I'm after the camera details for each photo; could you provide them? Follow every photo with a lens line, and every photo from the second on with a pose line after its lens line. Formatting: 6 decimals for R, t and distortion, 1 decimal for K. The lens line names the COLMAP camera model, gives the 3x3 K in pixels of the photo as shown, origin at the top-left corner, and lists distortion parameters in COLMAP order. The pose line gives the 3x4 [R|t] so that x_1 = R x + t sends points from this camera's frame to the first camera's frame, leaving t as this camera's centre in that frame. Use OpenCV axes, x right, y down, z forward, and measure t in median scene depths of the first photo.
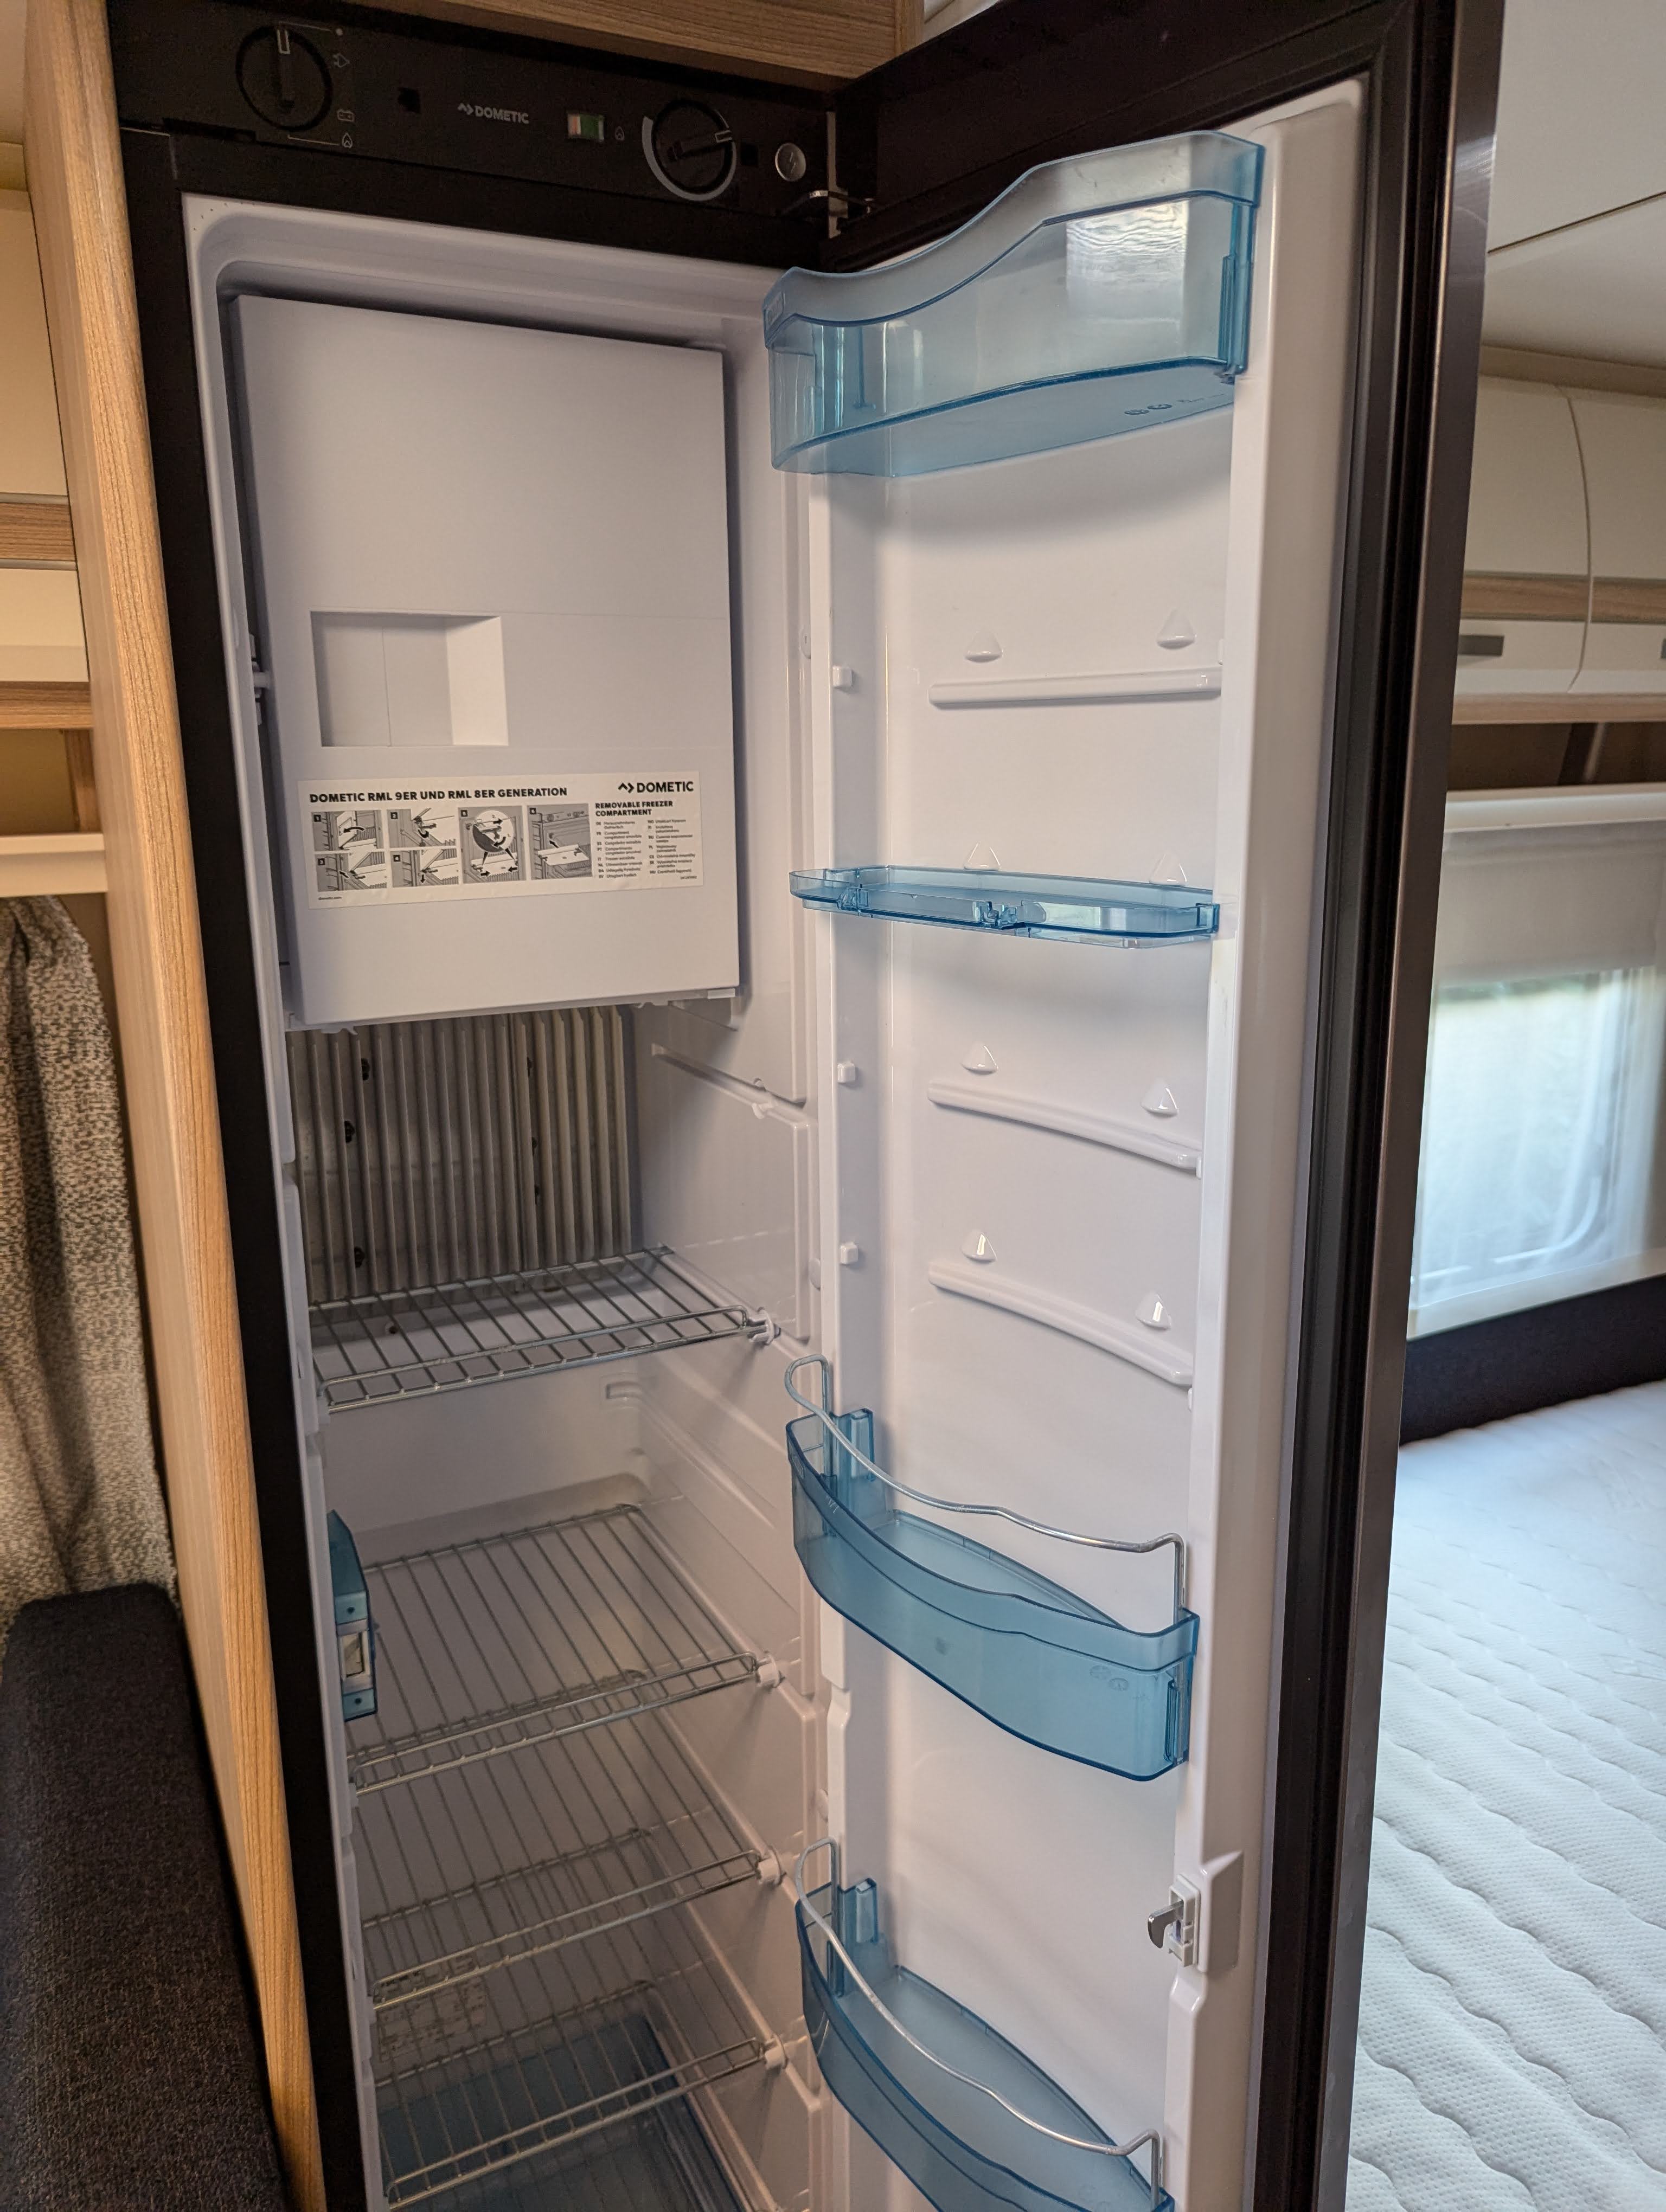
lens RADIAL K [[1571.2, 0, 825.2], [0, 1571.2, 1105.6], [0, 0, 1]] dist [0.043436, -0.033603]
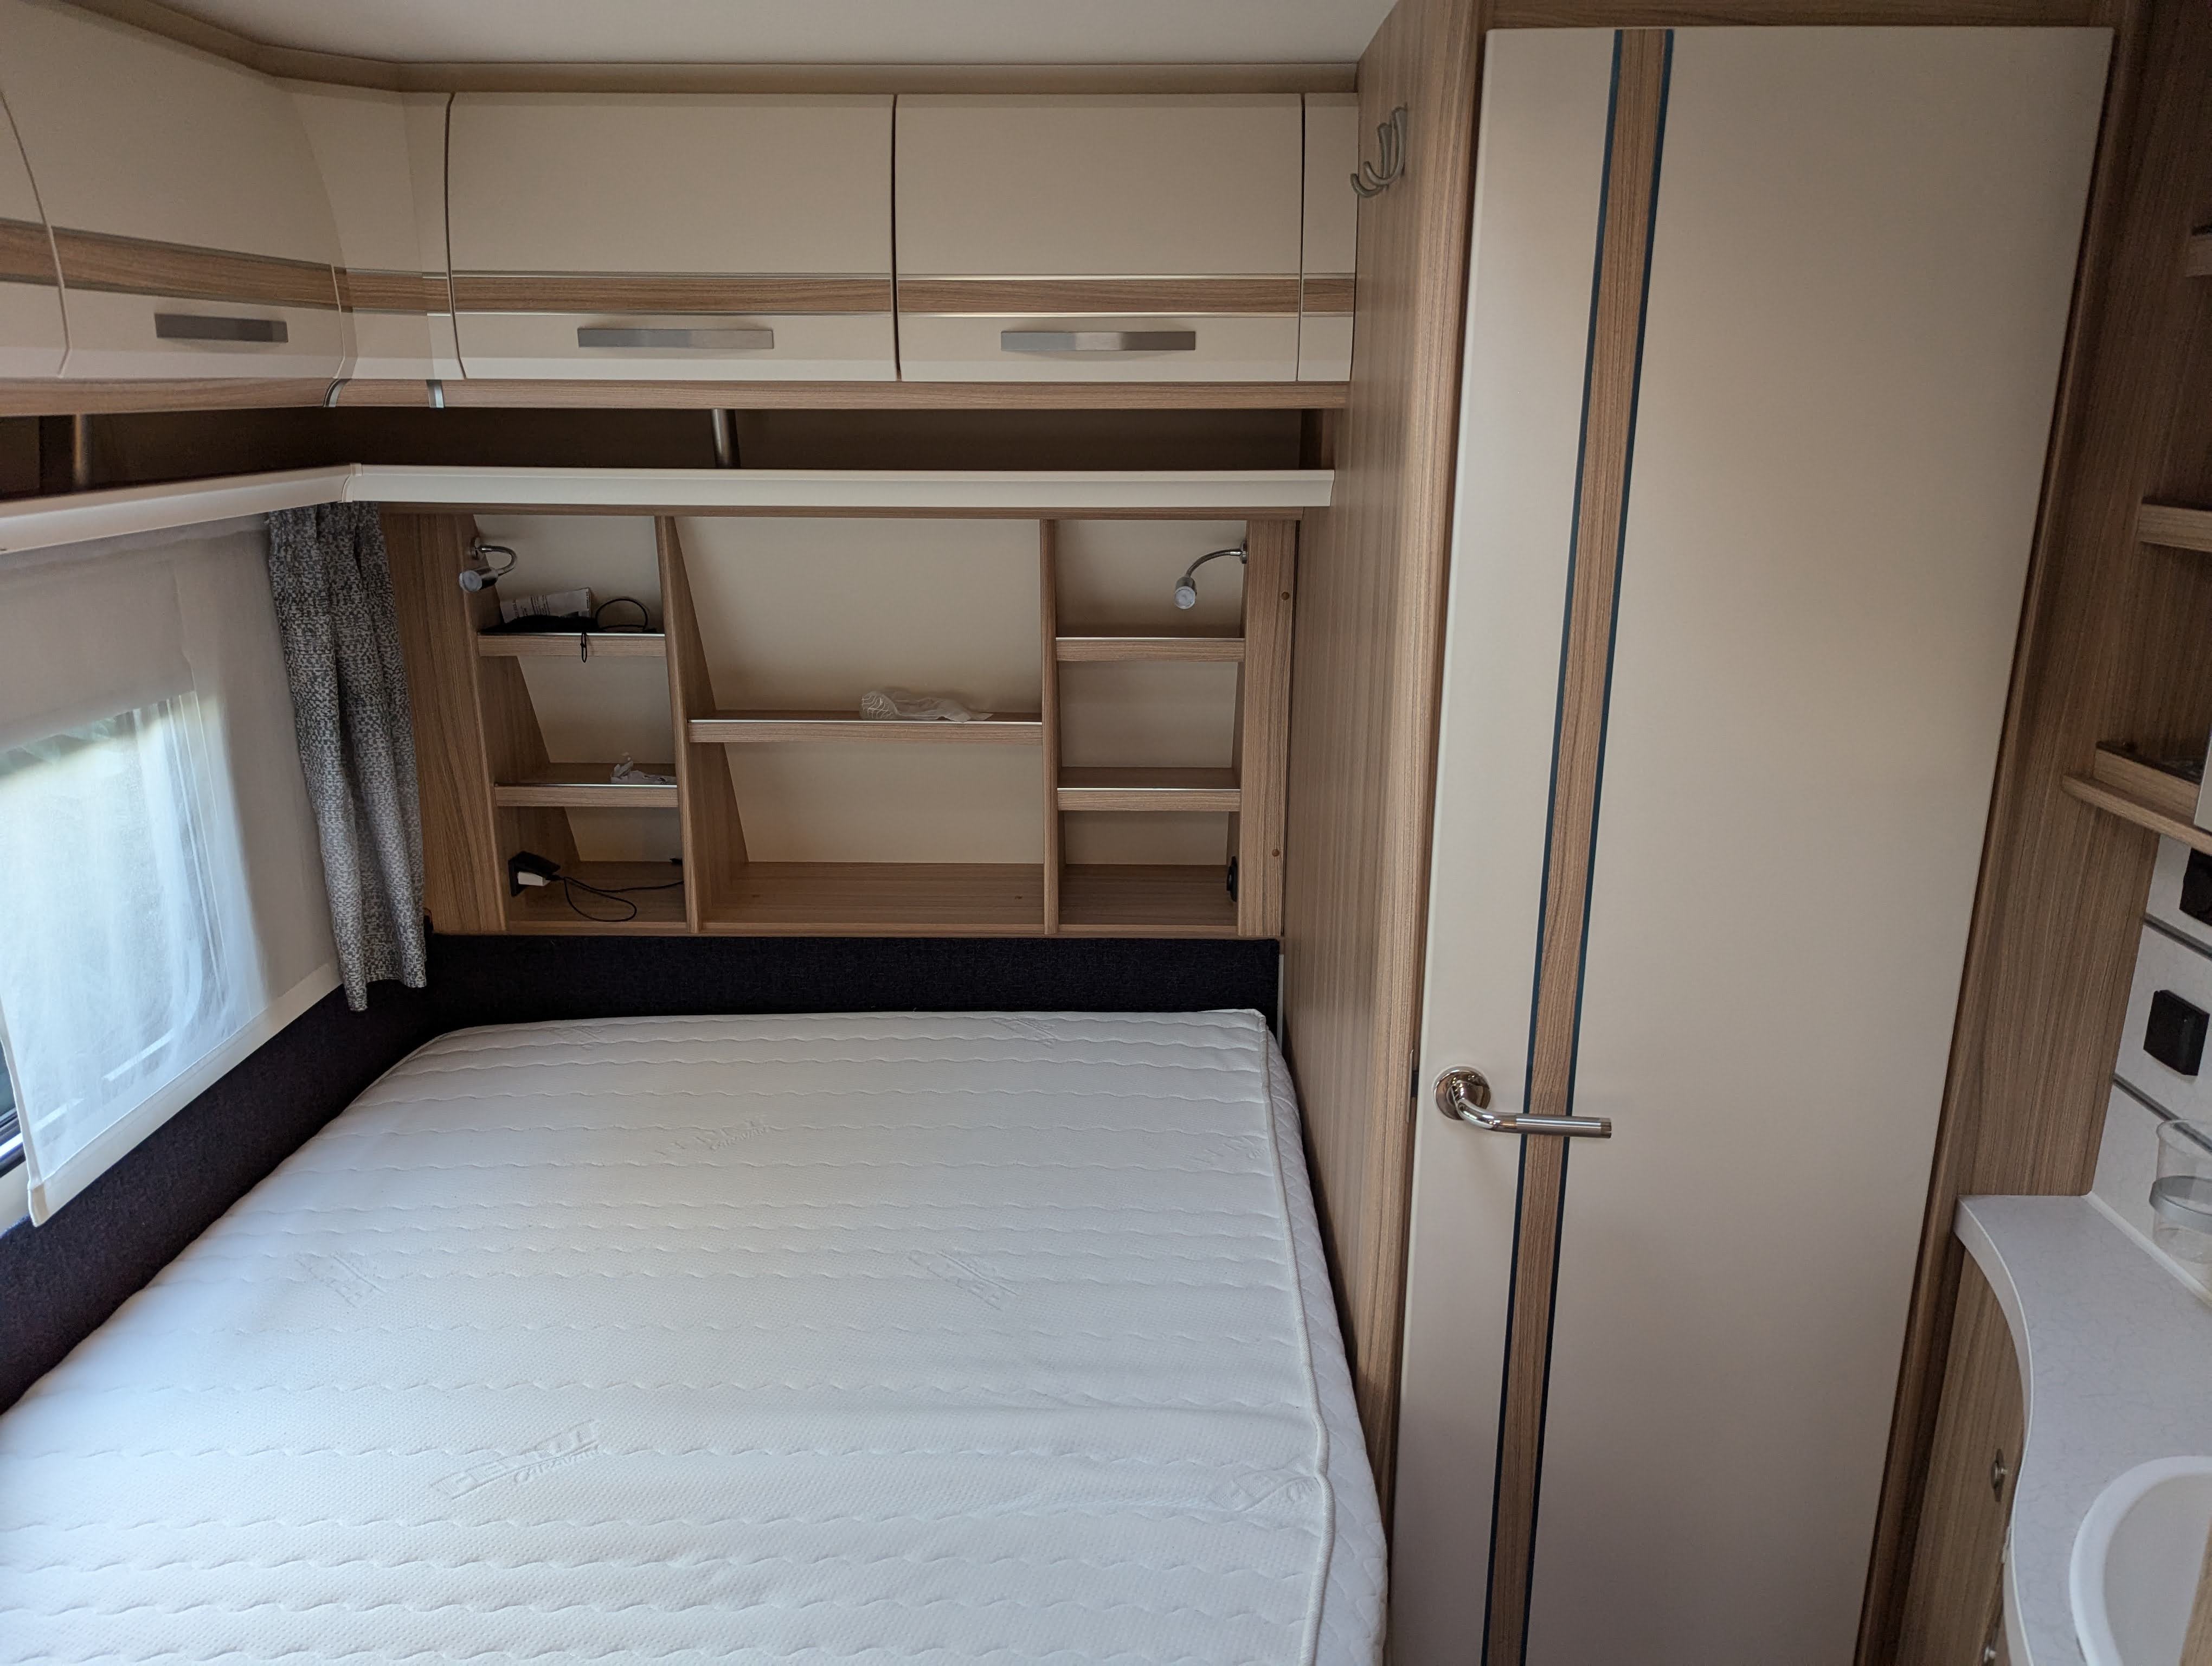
lens RADIAL K [[1571.2, 0, 1110.1], [0, 1571.2, 827.7], [0, 0, 1]] dist [0.043436, -0.033603]
pose [[0.457276, -0.233406, 0.858149, -0.011251], [0.198360, 0.967404, 0.157424, -0.081470], [-0.866921, 0.098237, 0.488669, 0.237794]]
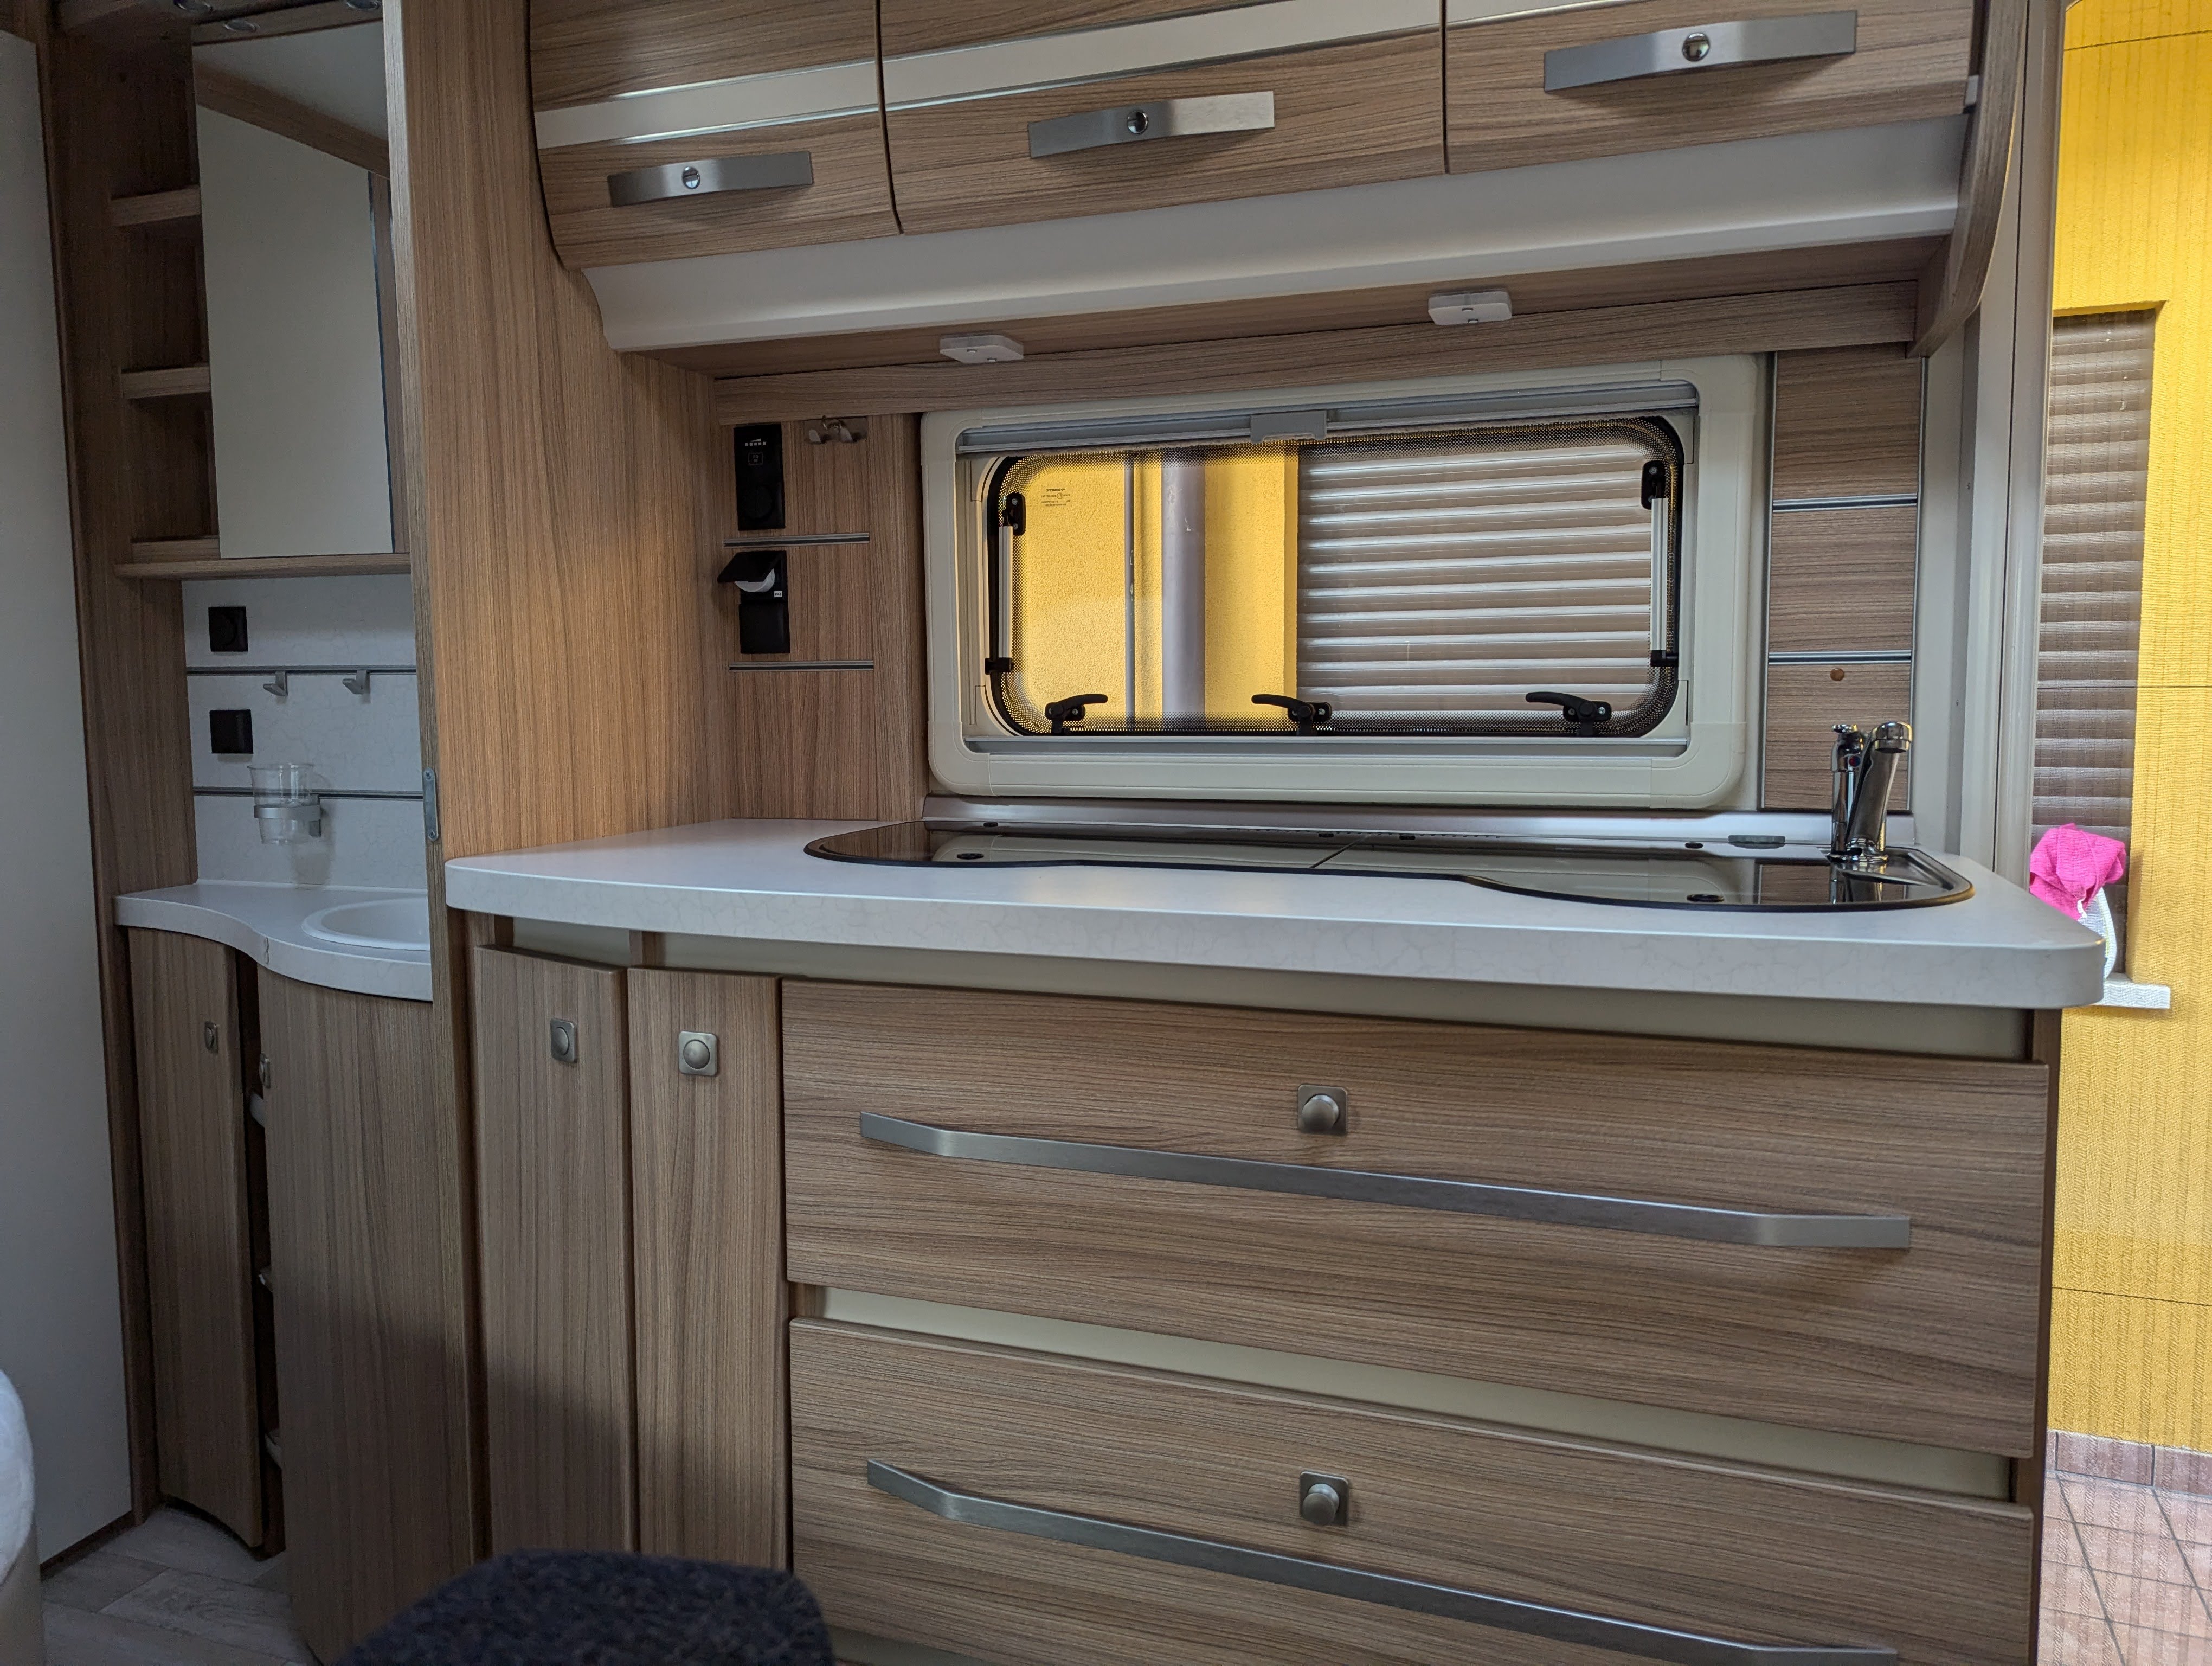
lens RADIAL K [[1571.2, 0, 1103.7], [0, 1571.2, 808.7], [0, 0, 1]] dist [0.043436, -0.033603]
pose [[-0.697579, -0.044004, 0.715156, -0.524701], [0.181885, 0.954543, 0.236148, 0.203169], [-0.693038, 0.294808, -0.657865, 0.597346]]
